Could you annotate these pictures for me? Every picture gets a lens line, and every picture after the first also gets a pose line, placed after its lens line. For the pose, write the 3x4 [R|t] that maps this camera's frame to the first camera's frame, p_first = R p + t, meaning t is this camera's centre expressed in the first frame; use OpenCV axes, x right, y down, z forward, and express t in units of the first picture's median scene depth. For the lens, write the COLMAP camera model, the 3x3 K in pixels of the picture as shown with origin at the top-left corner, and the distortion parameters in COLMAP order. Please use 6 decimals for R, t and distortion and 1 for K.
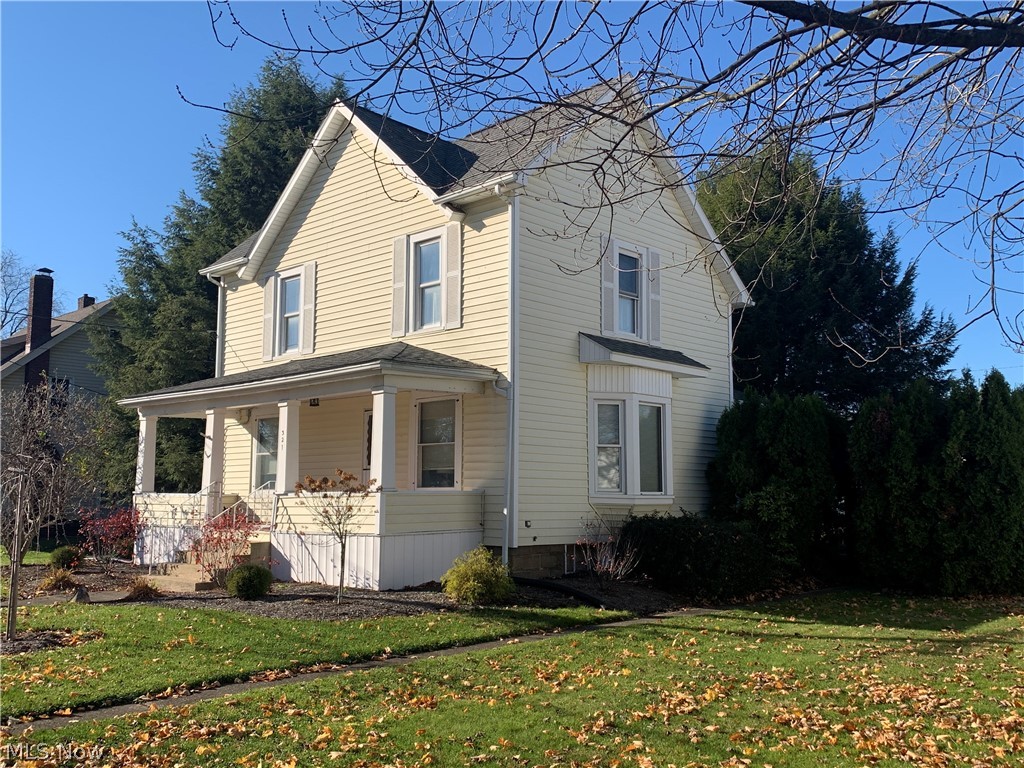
lens RADIAL K [[971.7, 0, 512.2], [0, 971.7, 385.3], [0, 0, 1]] dist [0.080739, 0.000000]
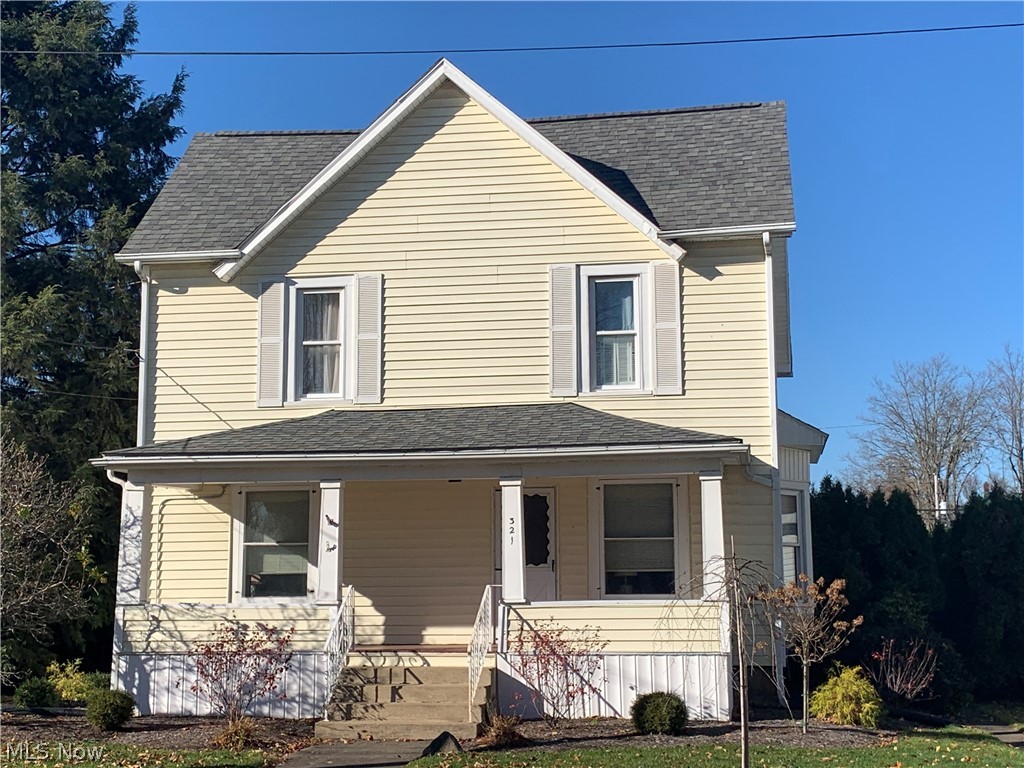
lens RADIAL K [[1572.0, 0, 512.0], [0, 1572.0, 382.8], [0, 0, 1]] dist [0.102737, 0.000000]
pose [[0.823483, 0.071174, 0.562859, -0.835664], [-0.056957, 0.997459, -0.042798, -0.004725], [-0.564474, 0.003185, 0.825444, 0.001846]]
